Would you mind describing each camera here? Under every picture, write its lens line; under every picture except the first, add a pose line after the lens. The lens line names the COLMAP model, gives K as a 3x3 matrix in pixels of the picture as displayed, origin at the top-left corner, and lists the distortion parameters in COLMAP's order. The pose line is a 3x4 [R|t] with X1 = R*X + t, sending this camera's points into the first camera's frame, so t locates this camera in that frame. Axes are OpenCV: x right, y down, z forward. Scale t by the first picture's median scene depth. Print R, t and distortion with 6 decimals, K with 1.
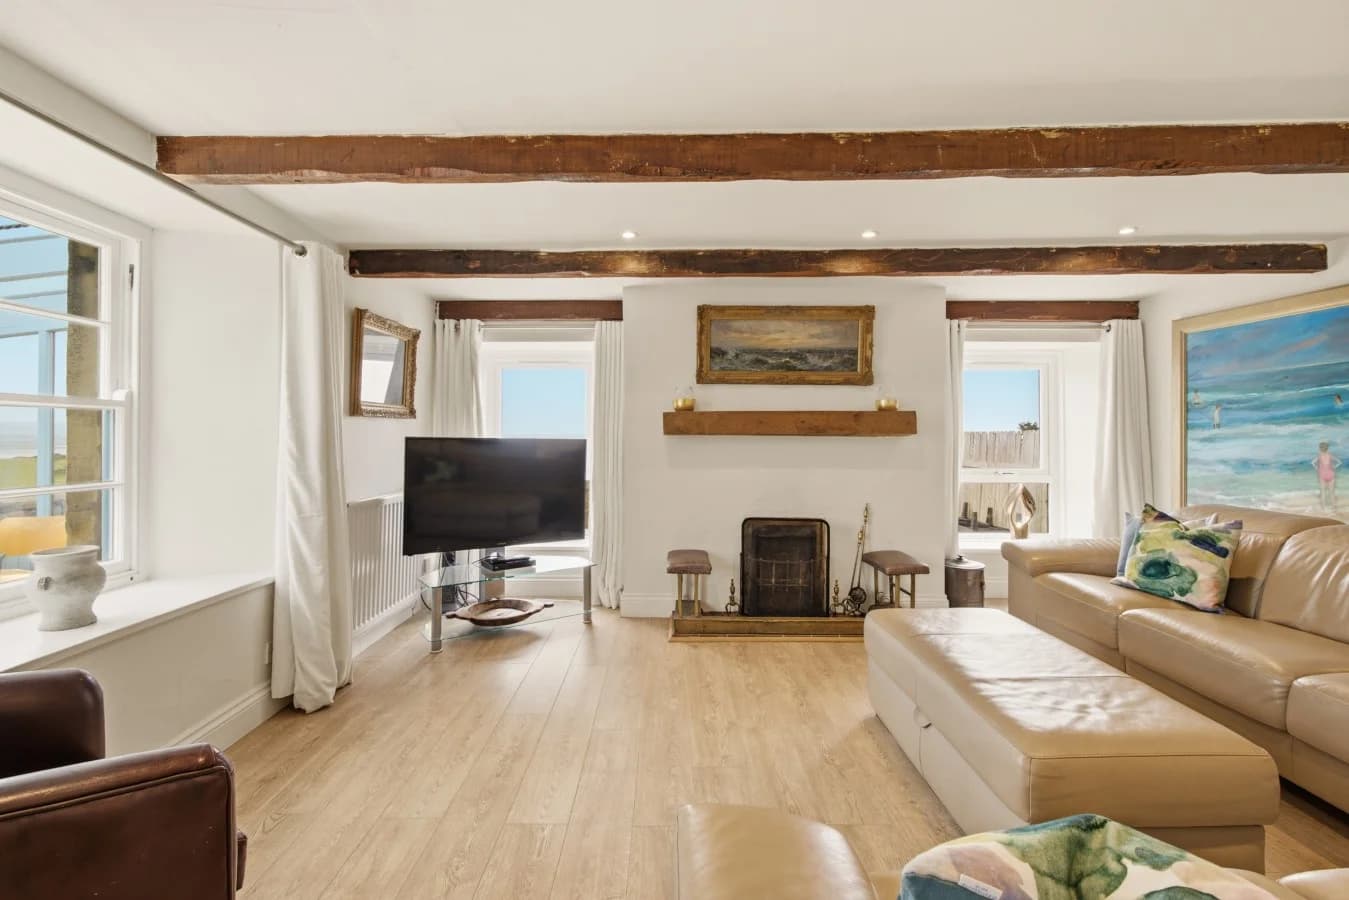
lens RADIAL K [[620.5, 0, 678.9], [0, 620.5, 442.4], [0, 0, 1]] dist [-0.001184, -0.000115]
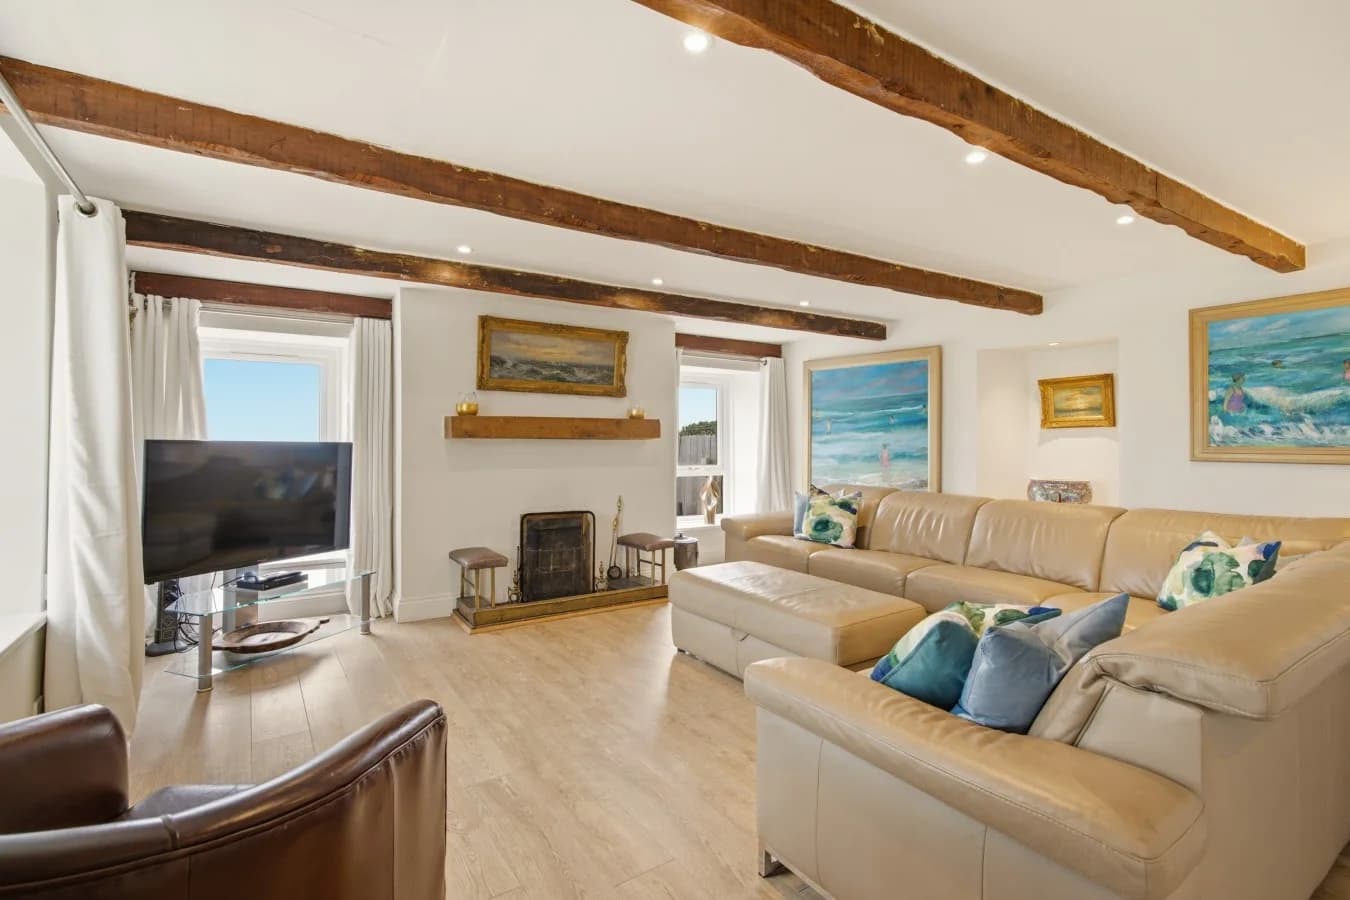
lens RADIAL K [[626.0, 0, 675.0], [0, 626.0, 450.0], [0, 0, 1]] dist [0.000068, 0.000341]
pose [[0.832649, -0.007882, 0.553745, -0.298215], [0.004840, 0.999964, 0.006956, 0.002292], [-0.553780, -0.003112, 0.832657, -0.072673]]
